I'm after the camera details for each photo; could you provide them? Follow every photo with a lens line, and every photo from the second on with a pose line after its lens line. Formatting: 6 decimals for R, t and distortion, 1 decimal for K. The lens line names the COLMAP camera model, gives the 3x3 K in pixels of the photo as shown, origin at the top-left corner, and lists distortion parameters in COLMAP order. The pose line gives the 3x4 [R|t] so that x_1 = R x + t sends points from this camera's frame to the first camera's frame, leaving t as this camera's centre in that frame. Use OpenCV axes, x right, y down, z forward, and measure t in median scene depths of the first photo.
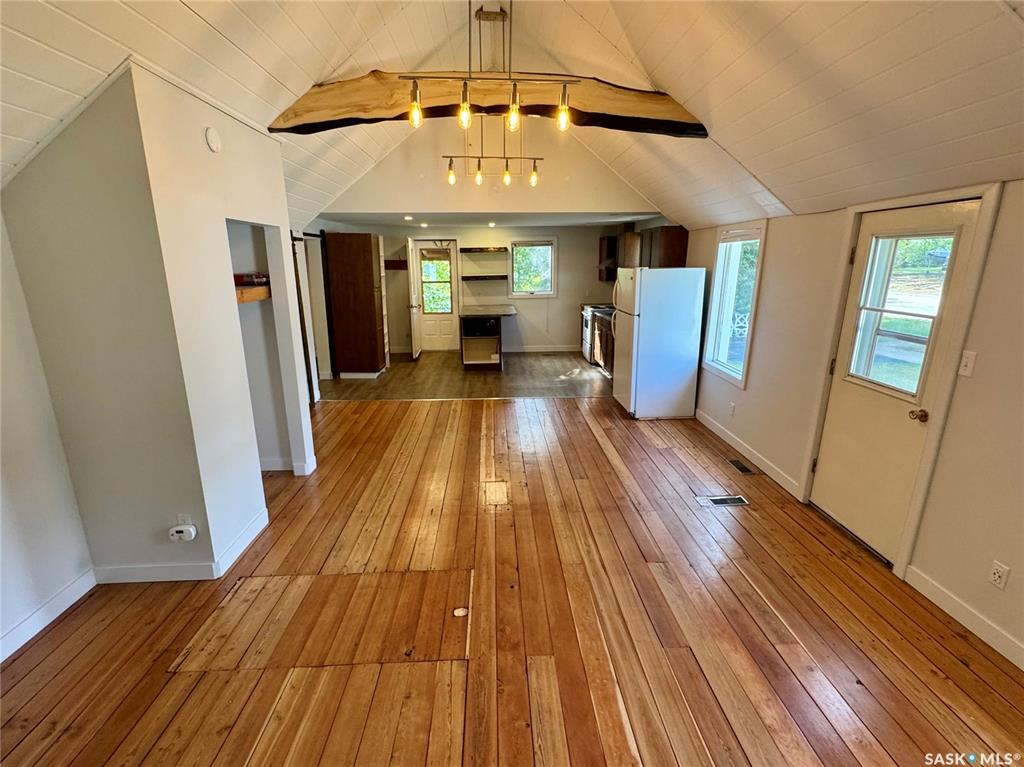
lens RADIAL K [[478.5, 0, 513.2], [0, 478.5, 382.4], [0, 0, 1]] dist [-0.008348, 0.000345]
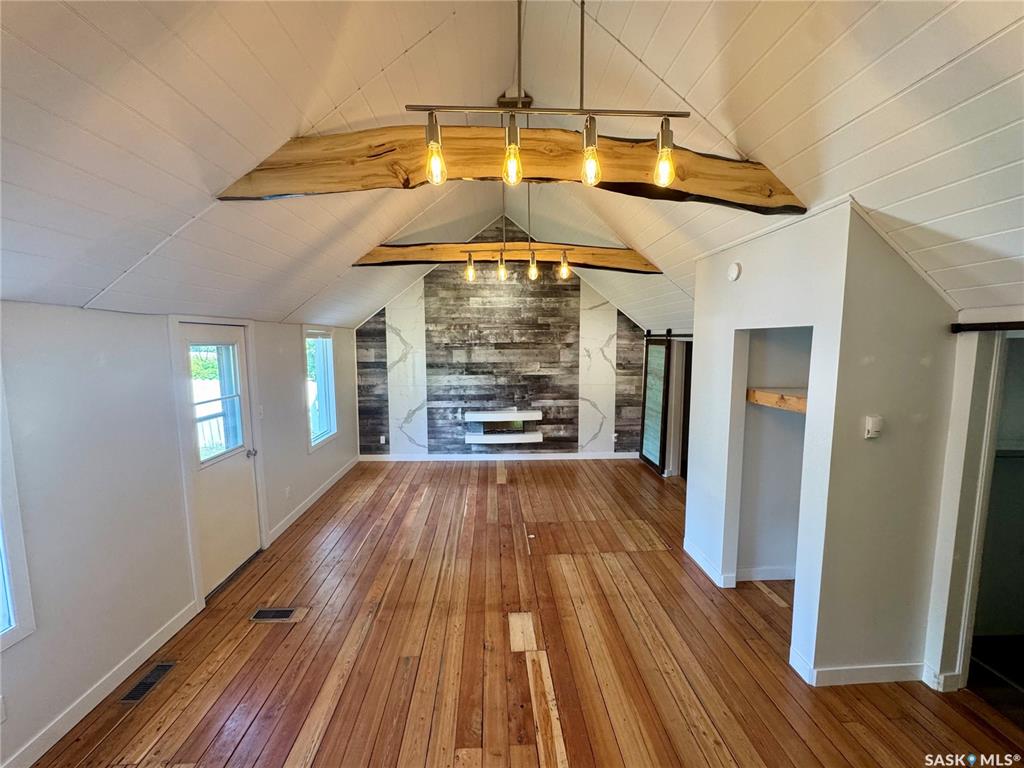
lens RADIAL K [[411.6, 0, 511.2], [0, 411.6, 373.8], [0, 0, 1]] dist [-0.002148, -0.000517]
pose [[-0.999971, 0.002598, -0.007216, -0.008876], [0.000127, 0.946363, 0.323106, -0.308184], [0.007668, 0.323096, -0.946335, 1.084679]]
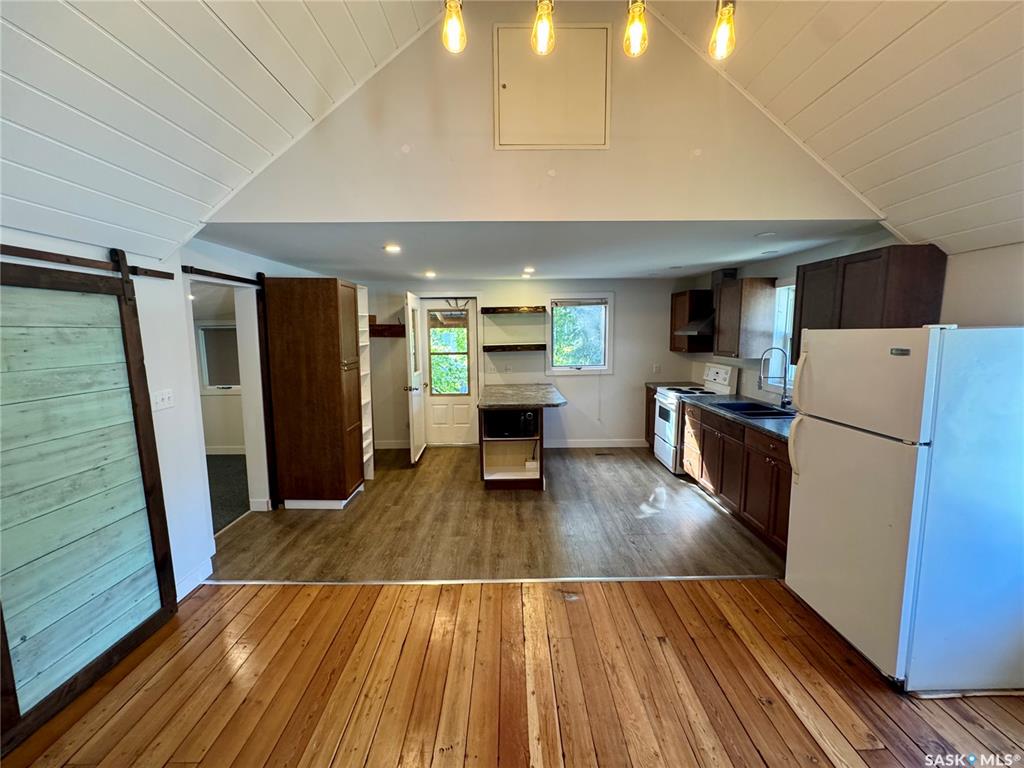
lens RADIAL K [[411.6, 0, 512.0], [0, 411.6, 384.7], [0, 0, 1]] dist [-0.002148, -0.000517]
pose [[0.999358, 0.000979, -0.035810, -0.065557], [-0.005307, 0.992644, -0.120956, -0.139595], [0.035428, 0.121068, 0.992012, 0.616866]]
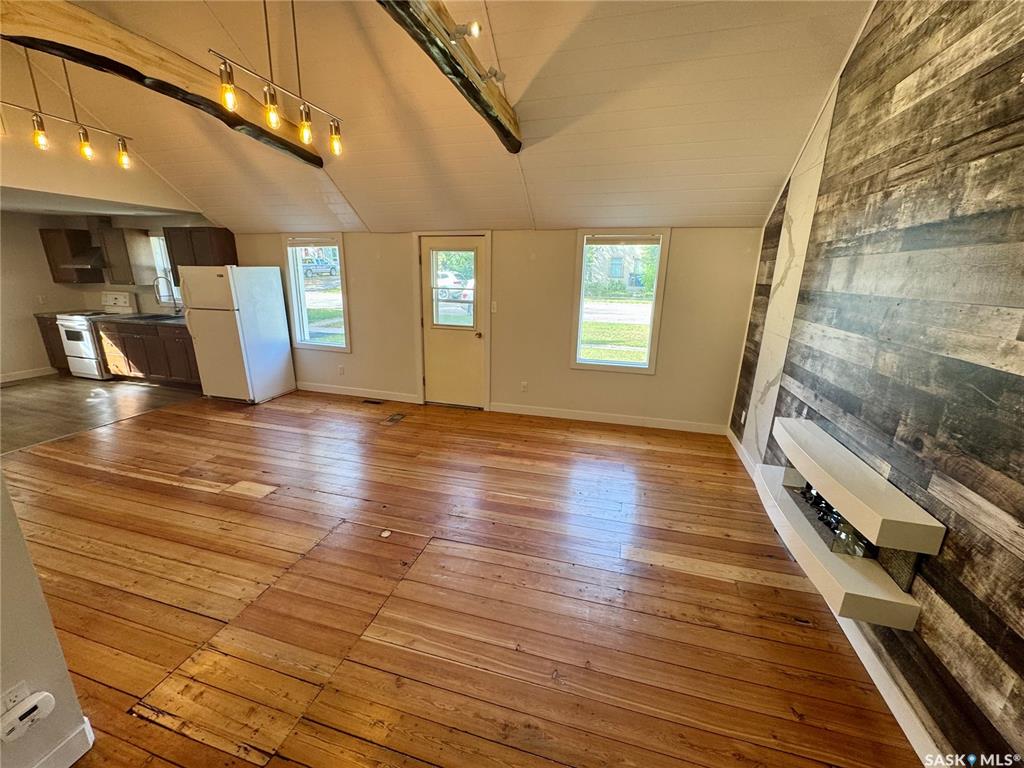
lens RADIAL K [[411.6, 0, 511.6], [0, 411.6, 381.7], [0, 0, 1]] dist [-0.002148, -0.000517]
pose [[0.310666, -0.240594, 0.919566, -0.422867], [0.218311, 0.959634, 0.177323, -0.012665], [-0.925109, 0.145664, 0.350650, 0.115022]]
